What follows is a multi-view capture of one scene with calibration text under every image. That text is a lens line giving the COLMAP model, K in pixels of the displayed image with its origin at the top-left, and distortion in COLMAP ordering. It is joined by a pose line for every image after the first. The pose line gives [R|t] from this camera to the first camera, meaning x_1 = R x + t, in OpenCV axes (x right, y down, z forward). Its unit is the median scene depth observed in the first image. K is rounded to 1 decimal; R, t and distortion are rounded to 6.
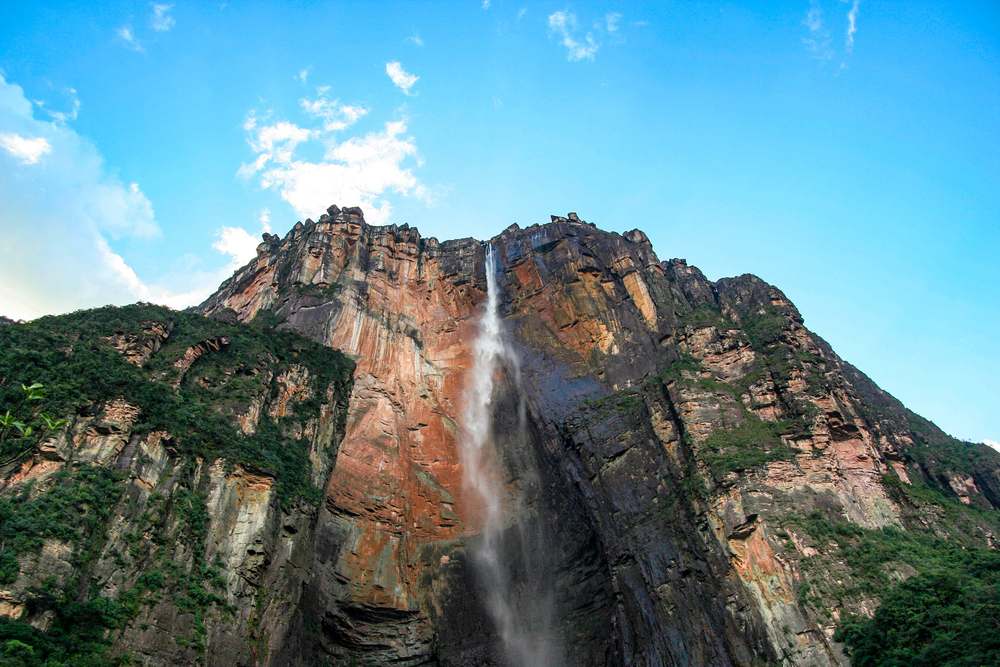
lens RADIAL K [[816.5, 0, 558.6], [0, 816.5, 402.5], [0, 0, 1]] dist [-0.253279, 0.167321]
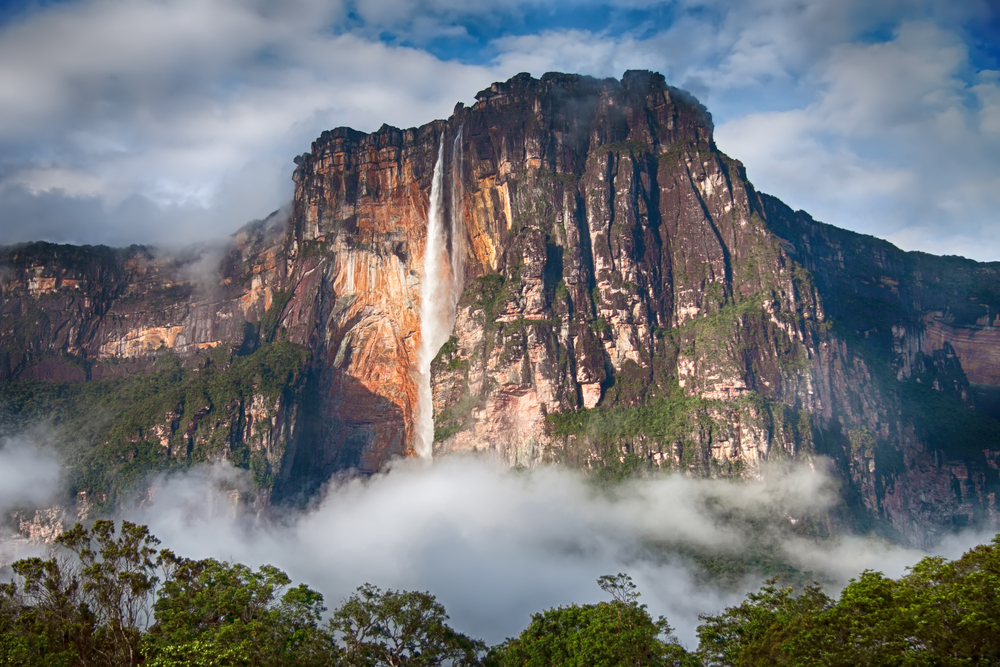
lens RADIAL K [[1630.6, 0, 496.9], [0, 1630.6, 355.1], [0, 0, 1]] dist [0.198002, -0.002128]
pose [[0.762662, -0.118943, -0.635767, 1.564629], [0.387831, 0.870735, 0.302337, -0.664641], [0.517624, -0.477151, 0.710206, -0.813713]]
